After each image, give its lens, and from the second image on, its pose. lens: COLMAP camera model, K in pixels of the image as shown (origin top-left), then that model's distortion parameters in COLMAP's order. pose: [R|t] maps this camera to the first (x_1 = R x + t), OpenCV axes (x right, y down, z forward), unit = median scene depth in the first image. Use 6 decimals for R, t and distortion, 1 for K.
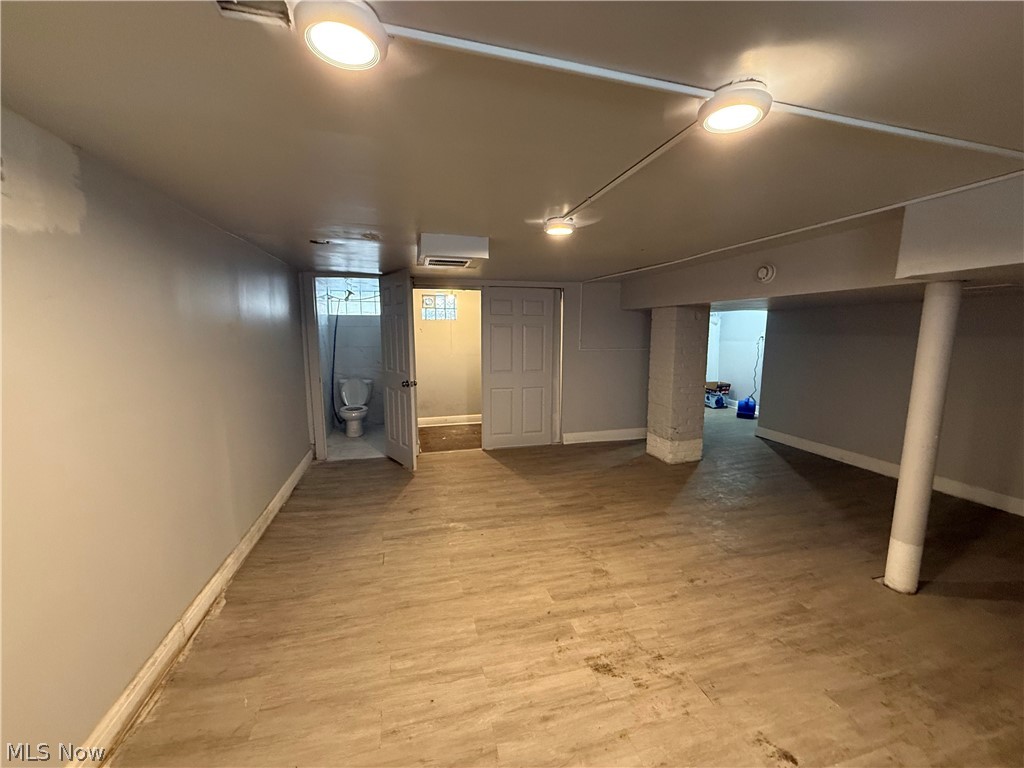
lens RADIAL K [[406.8, 0, 511.6], [0, 406.8, 387.1], [0, 0, 1]] dist [-0.001638, -0.000131]
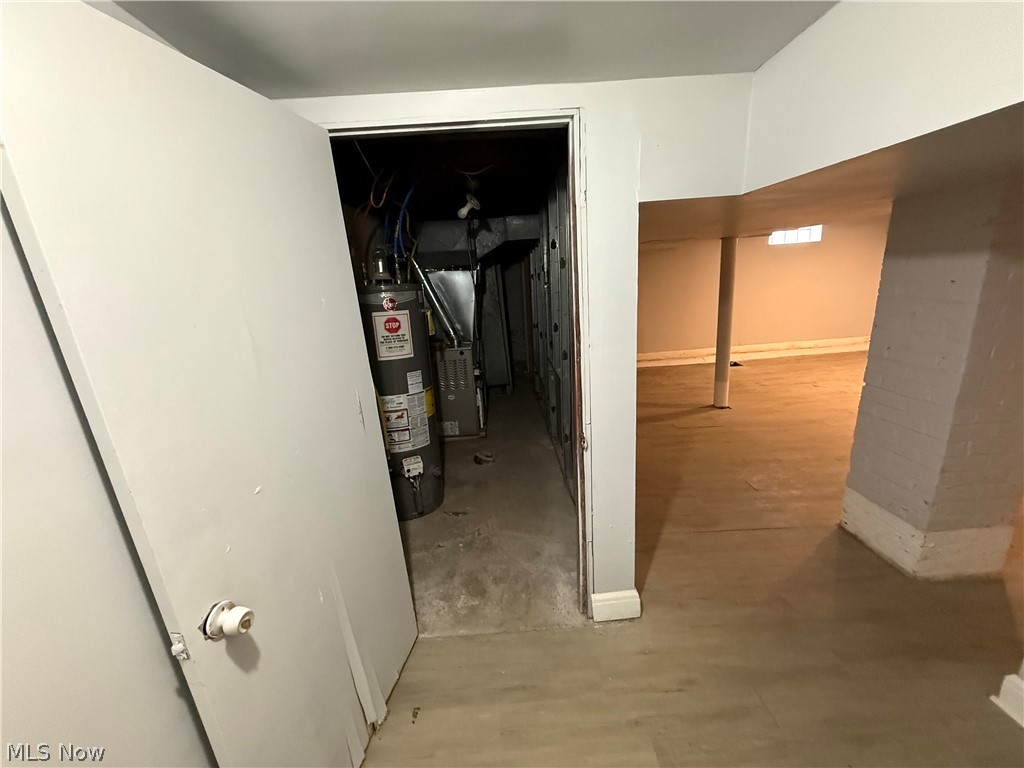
lens RADIAL K [[406.8, 0, 509.9], [0, 406.8, 389.8], [0, 0, 1]] dist [-0.001638, -0.000131]
pose [[-0.967824, 0.001030, 0.251627, 1.491182], [0.104680, 0.911001, 0.398898, -0.446755], [-0.228821, 0.412404, -0.881796, 2.978923]]
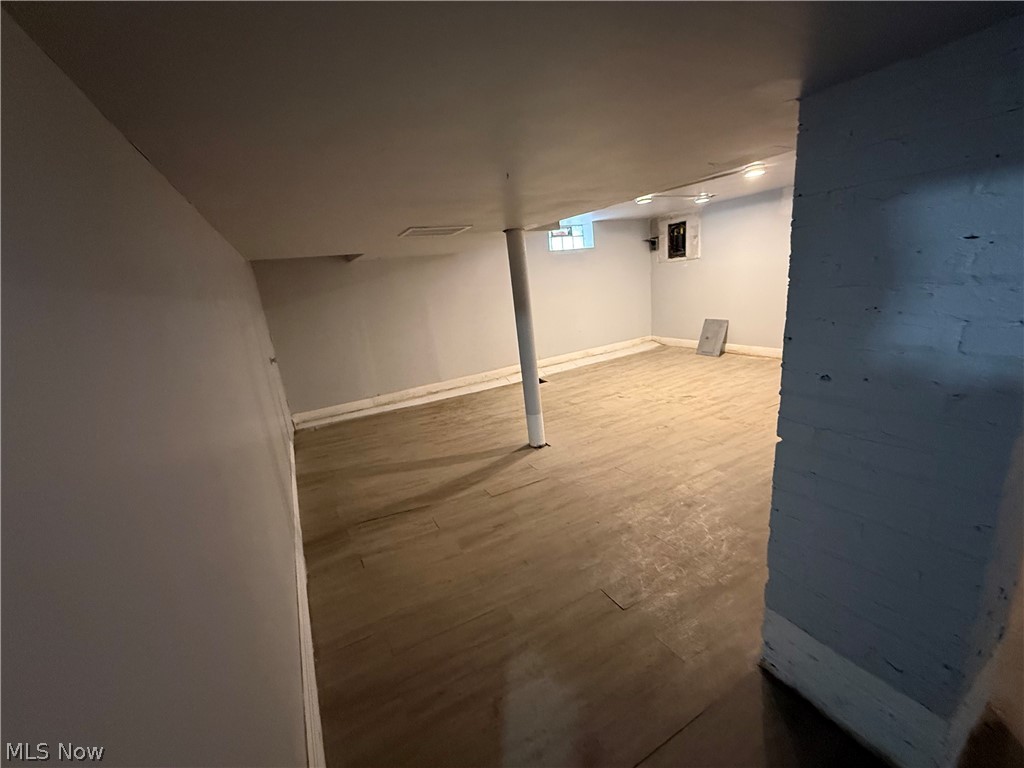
lens RADIAL K [[406.8, 0, 511.3], [0, 406.8, 388.4], [0, 0, 1]] dist [-0.001638, -0.000131]
pose [[-0.968261, 0.156571, -0.194825, 1.363955], [0.069235, 0.916993, 0.392850, -0.291446], [0.240162, 0.366892, -0.898728, 2.331330]]
